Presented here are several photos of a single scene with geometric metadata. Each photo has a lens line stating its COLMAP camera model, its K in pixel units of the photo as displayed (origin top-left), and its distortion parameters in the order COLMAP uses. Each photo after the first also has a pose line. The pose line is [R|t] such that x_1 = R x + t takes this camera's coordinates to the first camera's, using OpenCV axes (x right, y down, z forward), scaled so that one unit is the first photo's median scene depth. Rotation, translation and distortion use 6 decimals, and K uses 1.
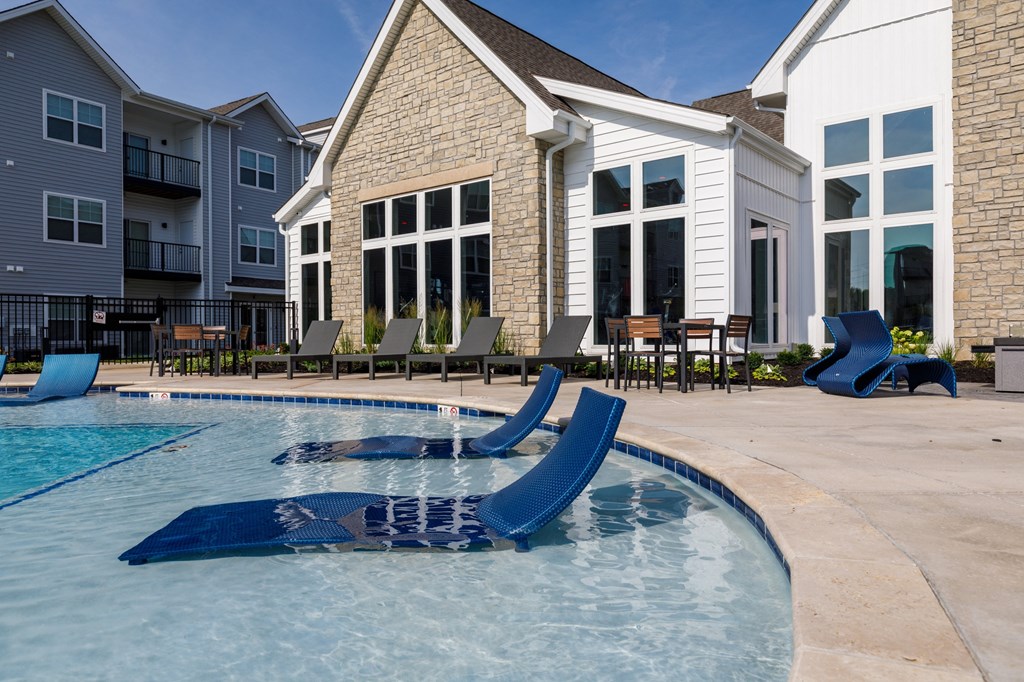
lens RADIAL K [[712.2, 0, 507.6], [0, 712.2, 338.5], [0, 0, 1]] dist [0.006135, -0.000523]
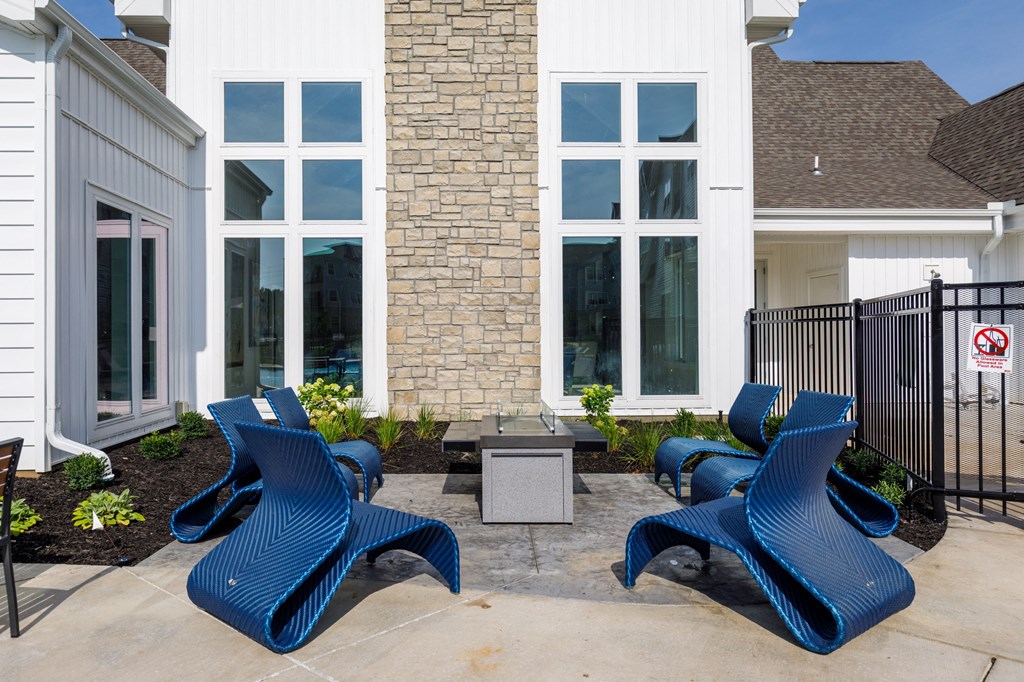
lens RADIAL K [[865.8, 0, 508.8], [0, 865.8, 345.5], [0, 0, 1]] dist [-0.011008, -0.002568]
pose [[0.745986, 0.006060, 0.665935, 0.112171], [0.004645, 0.999887, -0.014302, -0.036361], [-0.665946, 0.013762, 0.745873, 0.234377]]
